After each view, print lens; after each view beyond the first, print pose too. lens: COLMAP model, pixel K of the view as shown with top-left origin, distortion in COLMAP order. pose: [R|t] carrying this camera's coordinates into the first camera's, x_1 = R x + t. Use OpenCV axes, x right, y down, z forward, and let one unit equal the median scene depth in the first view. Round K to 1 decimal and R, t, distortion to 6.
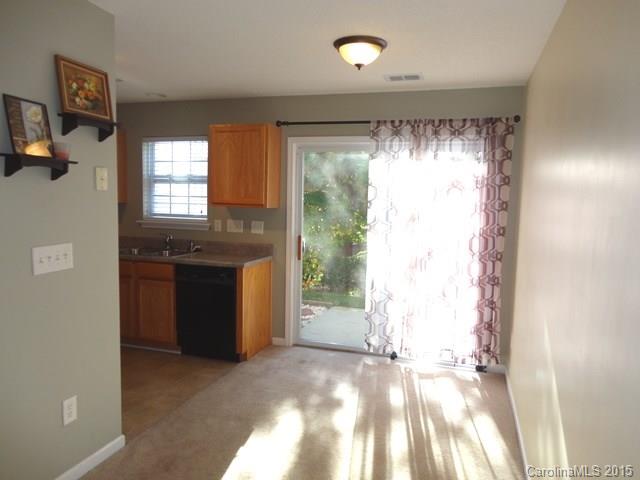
lens RADIAL K [[469.1, 0, 318.8], [0, 469.1, 248.2], [0, 0, 1]] dist [0.000911, -0.000004]
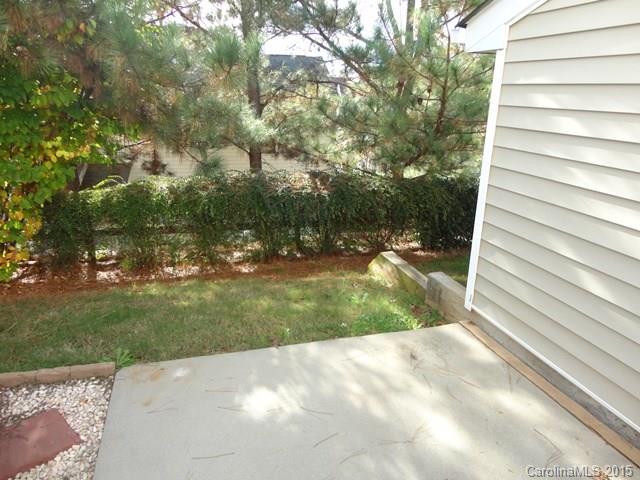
lens RADIAL K [[469.1, 0, 318.8], [0, 469.1, 248.2], [0, 0, 1]] dist [0.000911, -0.000004]
pose [[0.827395, -0.180337, 0.531880, -0.014230], [0.051305, 0.967355, 0.248178, -0.046198], [-0.559272, -0.178053, 0.809637, 0.446483]]
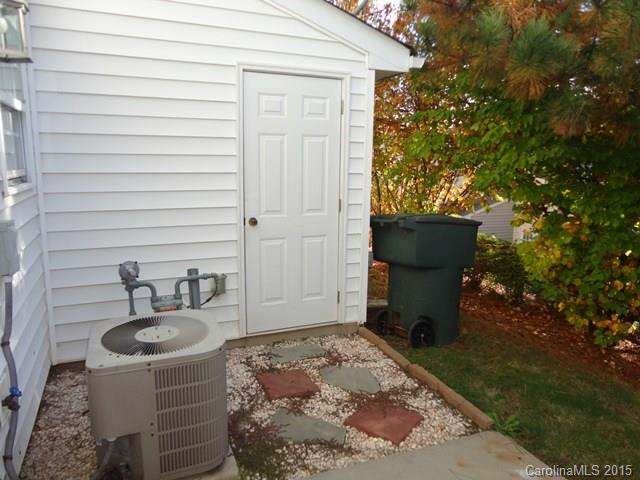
lens RADIAL K [[469.1, 0, 318.8], [0, 469.1, 248.2], [0, 0, 1]] dist [0.000911, -0.000004]
pose [[0.655730, 0.136594, -0.742536, 0.146511], [-0.083778, 0.990588, 0.108241, -0.037837], [0.750333, -0.008768, 0.661002, 0.473843]]
